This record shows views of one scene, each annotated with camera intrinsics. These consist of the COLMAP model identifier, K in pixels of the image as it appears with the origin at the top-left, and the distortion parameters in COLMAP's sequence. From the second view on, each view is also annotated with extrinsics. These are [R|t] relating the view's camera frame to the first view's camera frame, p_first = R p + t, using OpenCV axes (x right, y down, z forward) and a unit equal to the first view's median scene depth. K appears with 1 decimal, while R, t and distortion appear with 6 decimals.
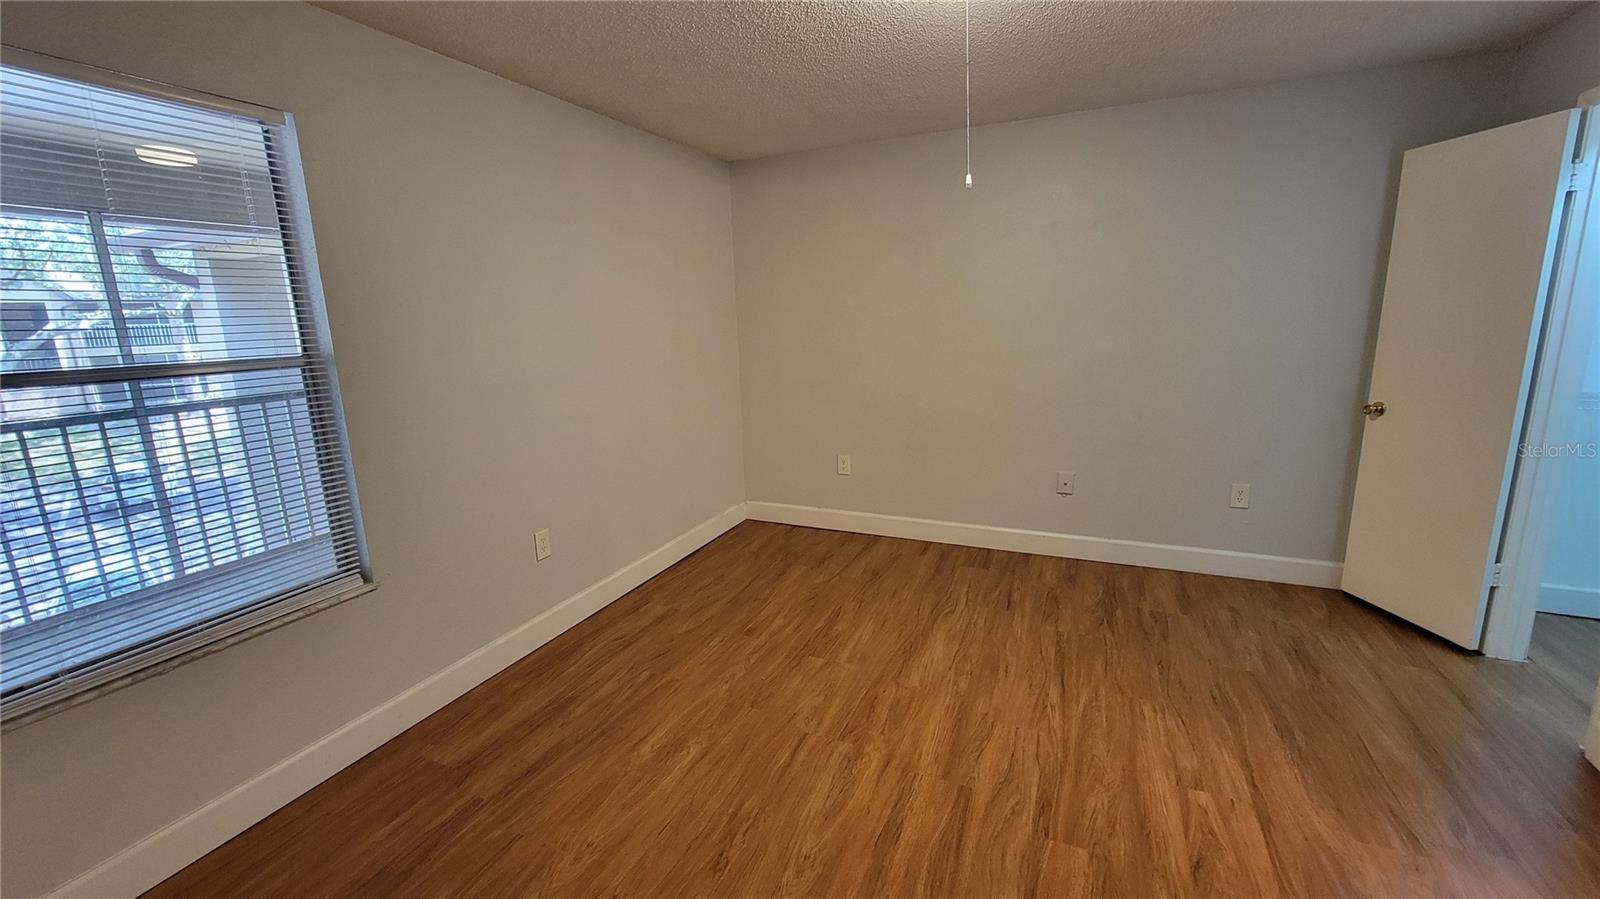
lens RADIAL K [[661.1, 0, 776.6], [0, 661.1, 440.1], [0, 0, 1]] dist [0.000644, 0.000105]
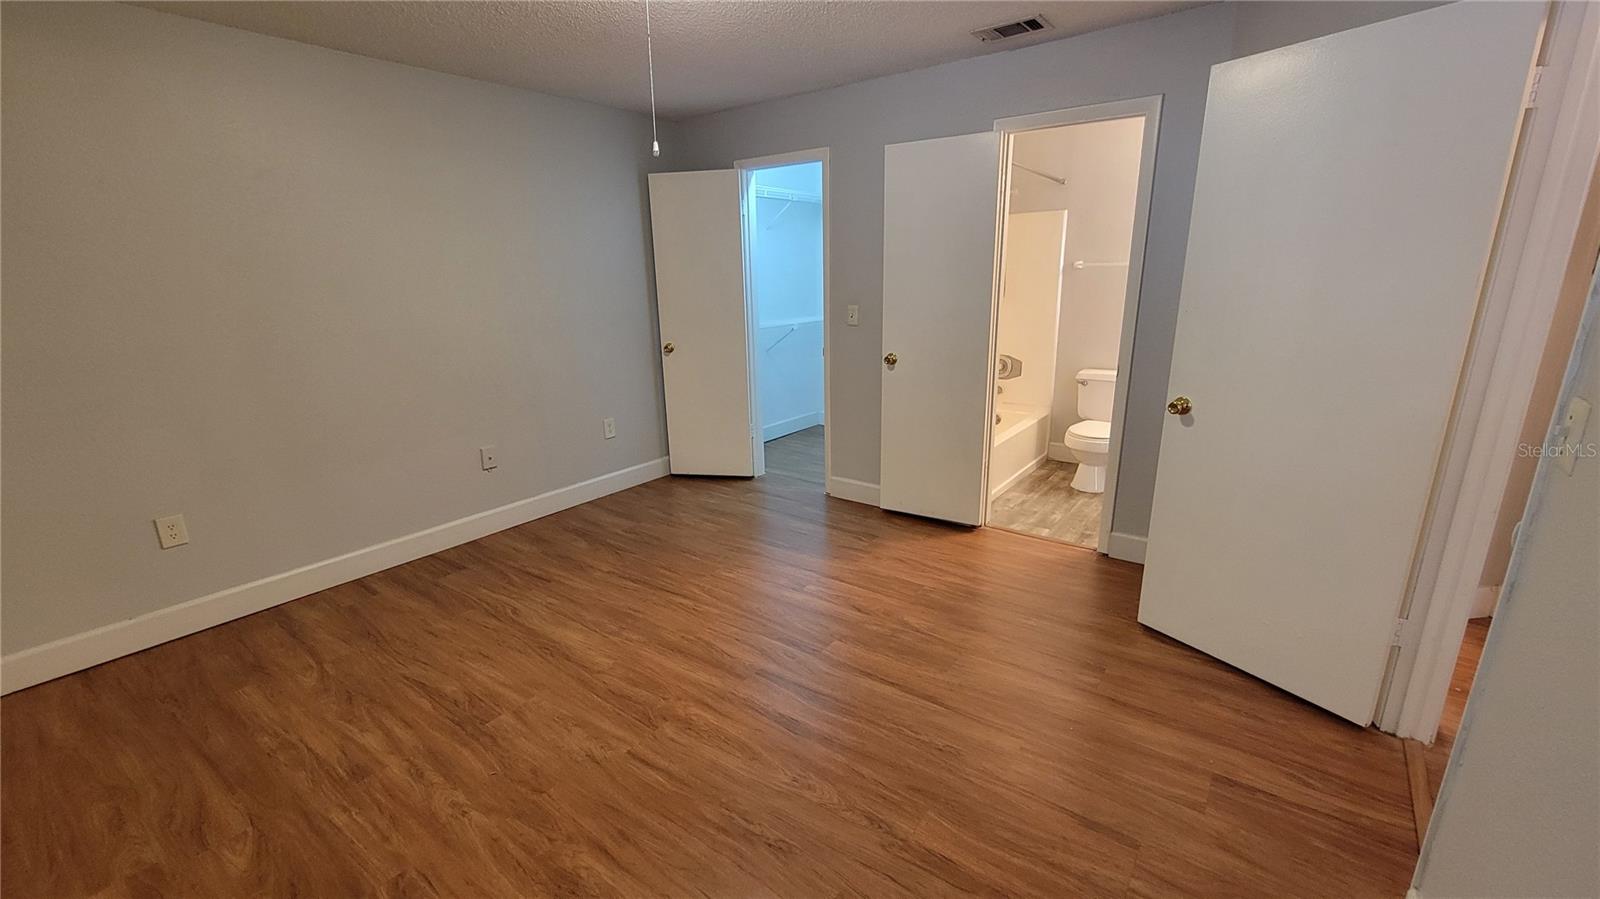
lens RADIAL K [[659.2, 0, 800.0], [0, 659.2, 449.5], [0, 0, 1]] dist [0.001388, 0.000211]
pose [[0.198508, -0.232627, 0.952092, -0.511269], [0.199311, 0.960707, 0.193176, -0.056255], [-0.959619, 0.151416, 0.237073, 0.392595]]
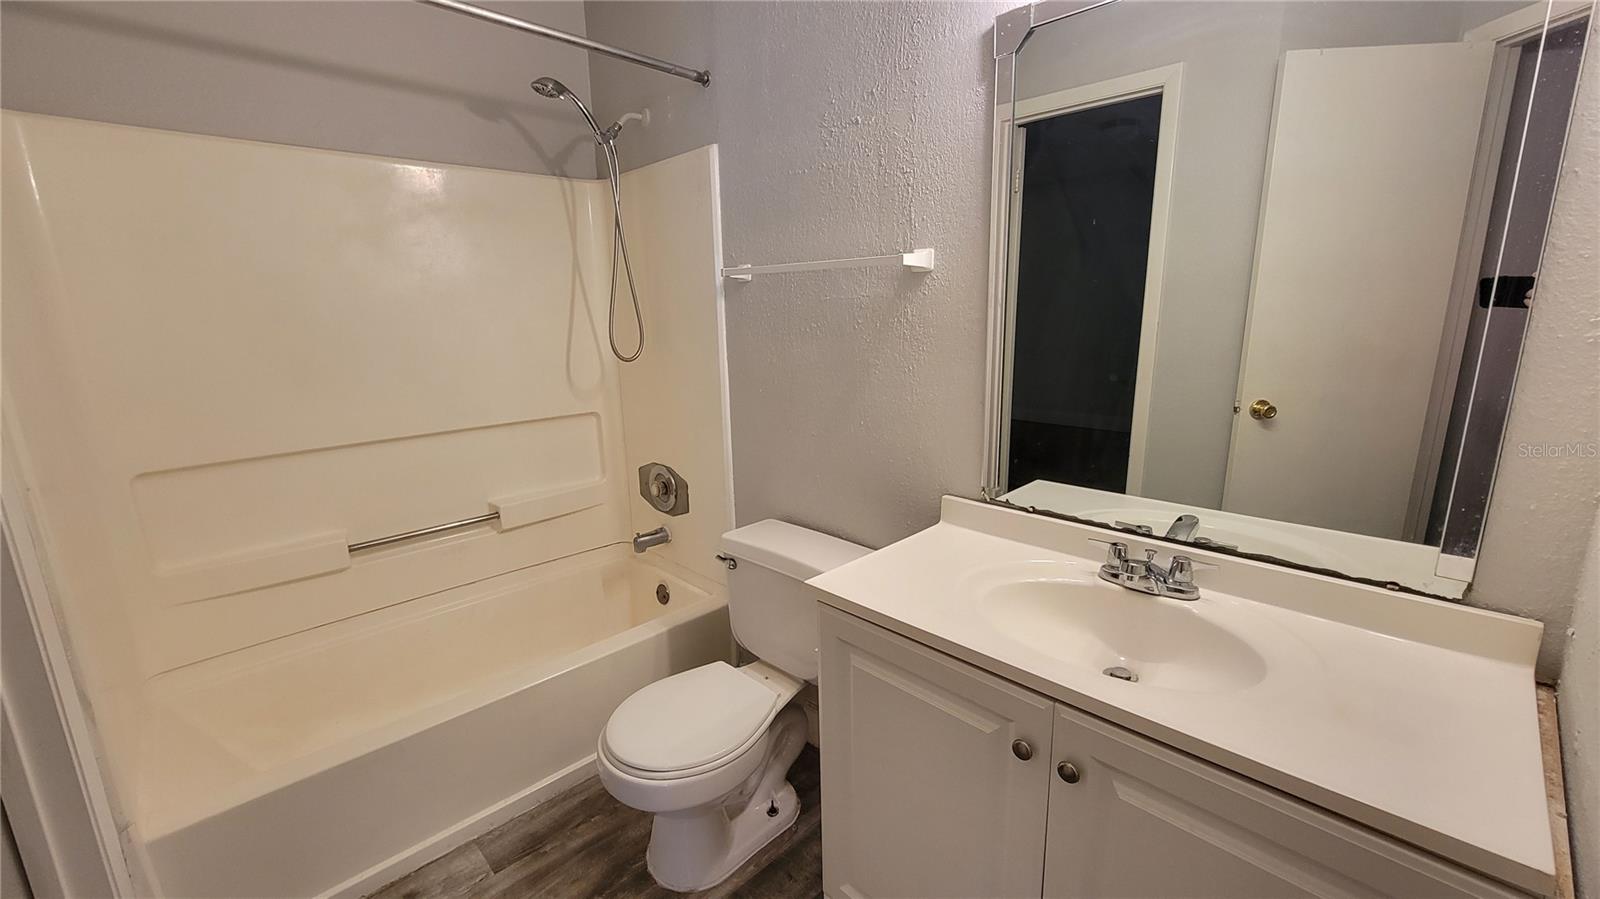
lens RADIAL K [[650.9, 0, 791.3], [0, 650.9, 450.2], [0, 0, 1]] dist [-0.002338, 0.000337]
pose [[0.349257, -0.189204, 0.917726, 0.572418], [0.189312, 0.973453, 0.128647, 0.050636], [-0.917704, 0.128806, 0.375804, -0.183848]]
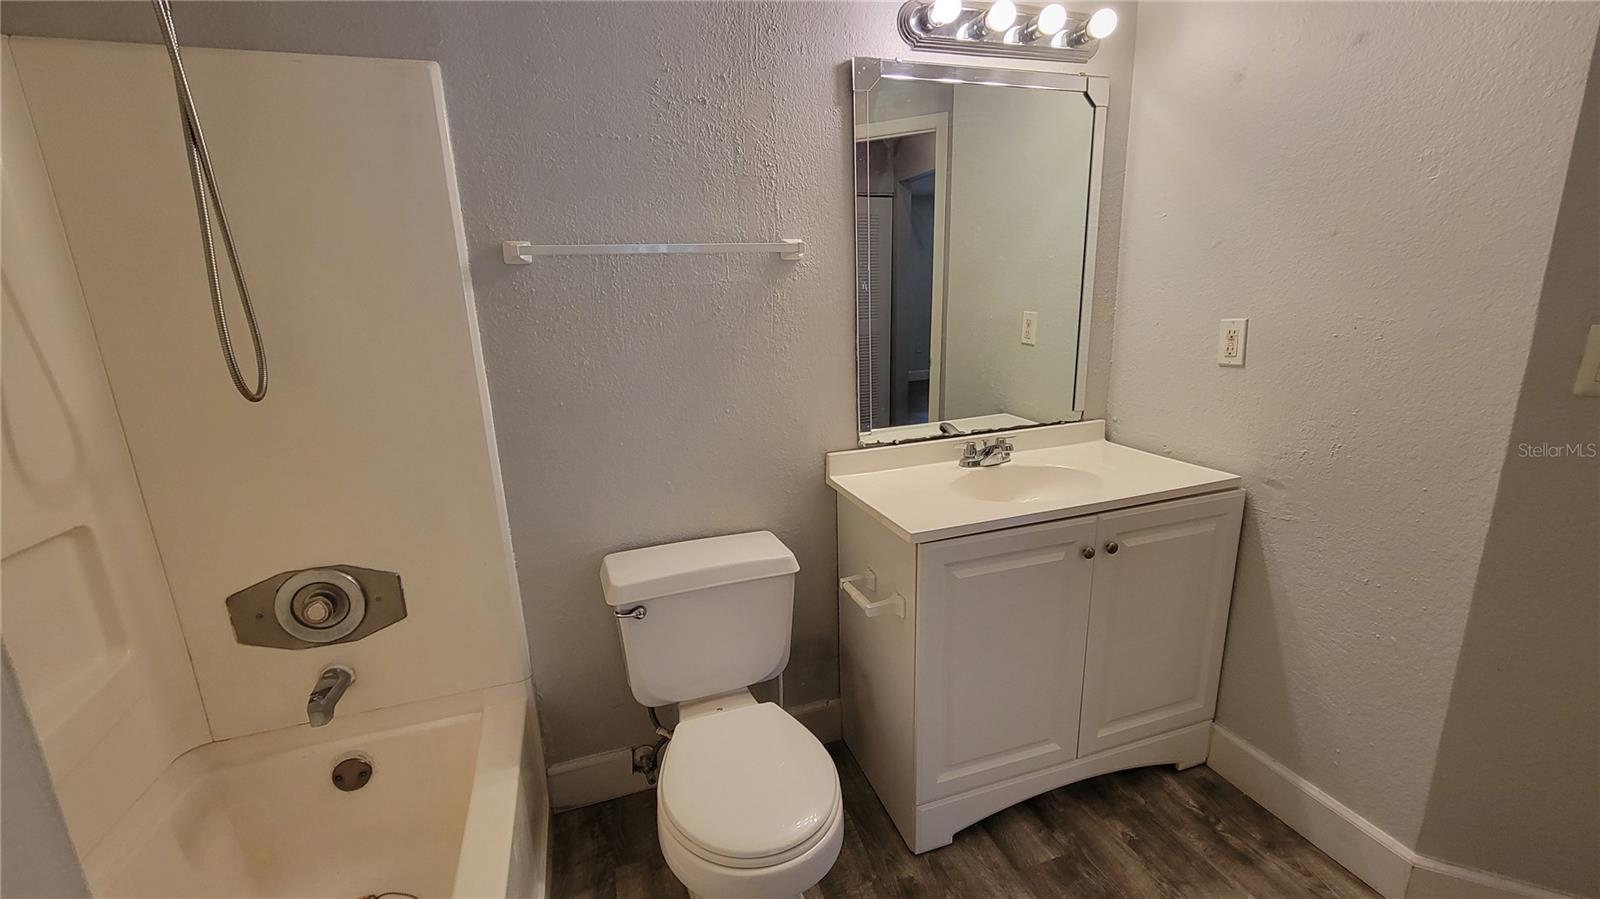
lens RADIAL K [[650.9, 0, 791.3], [0, 650.9, 450.2], [0, 0, 1]] dist [-0.002338, 0.000337]
pose [[-0.694850, -0.123472, 0.708476, 0.676877], [0.184934, 0.921342, 0.341948, -0.036507], [-0.694970, 0.368624, -0.617360, 0.279902]]
